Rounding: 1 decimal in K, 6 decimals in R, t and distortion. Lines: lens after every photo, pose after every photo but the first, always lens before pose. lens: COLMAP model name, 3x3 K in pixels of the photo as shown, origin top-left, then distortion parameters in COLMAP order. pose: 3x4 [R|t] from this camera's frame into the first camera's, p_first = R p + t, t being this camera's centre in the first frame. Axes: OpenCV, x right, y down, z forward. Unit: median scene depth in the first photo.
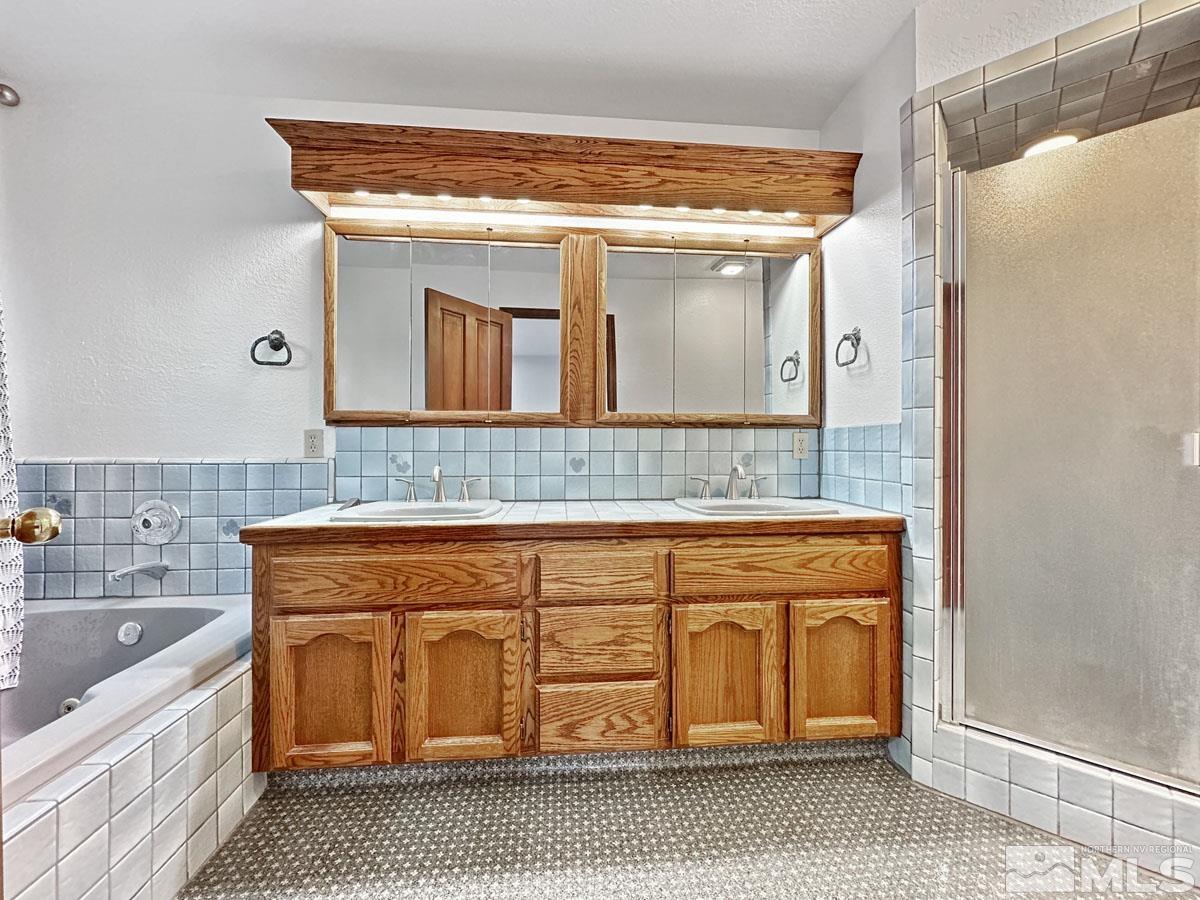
lens RADIAL K [[487.9, 0, 601.6], [0, 487.9, 448.0], [0, 0, 1]] dist [-0.003225, 0.000000]
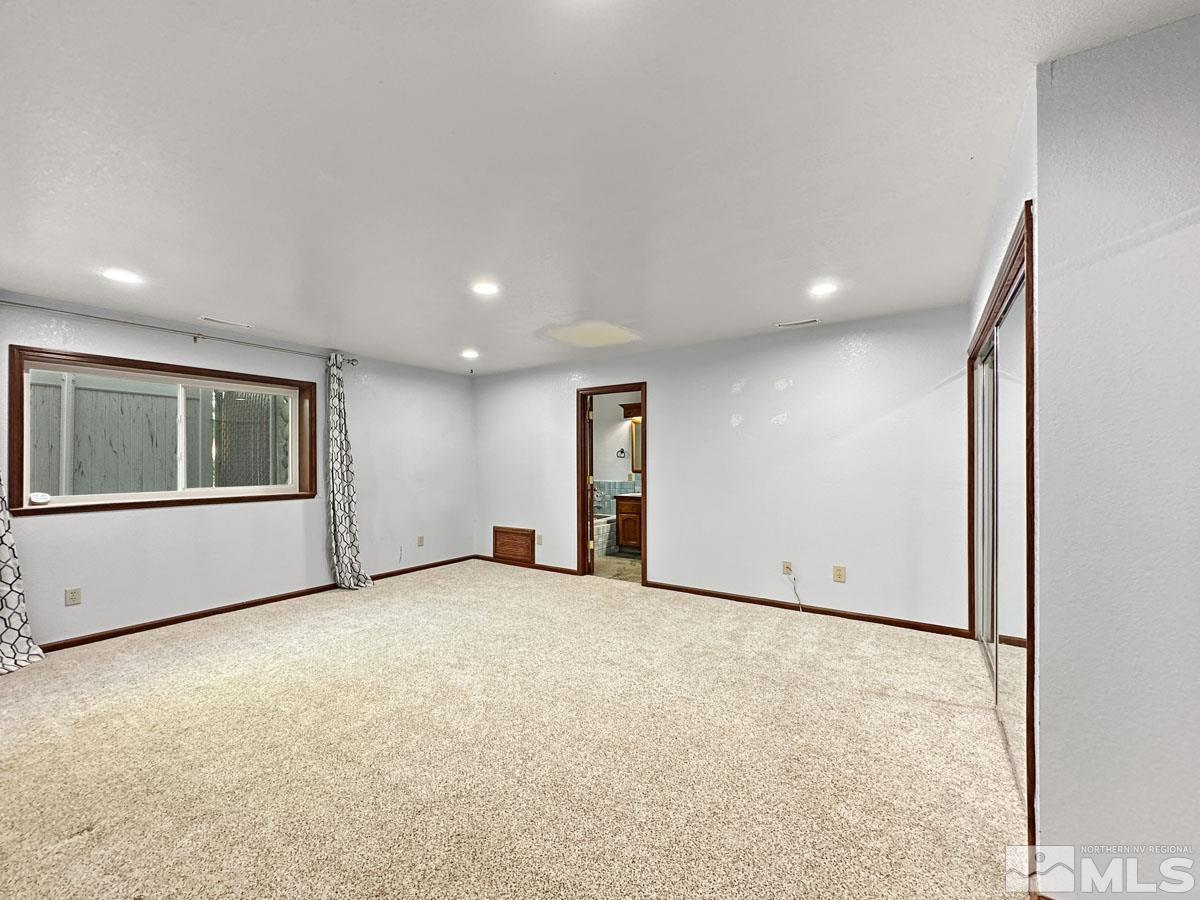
lens RADIAL K [[487.9, 0, 602.6], [0, 487.9, 456.5], [0, 0, 1]] dist [-0.003225, 0.000000]
pose [[0.775092, -0.006942, -0.631810, 1.785131], [0.004679, 0.999975, -0.005247, -0.163773], [0.631831, 0.001111, 0.775106, -2.261863]]
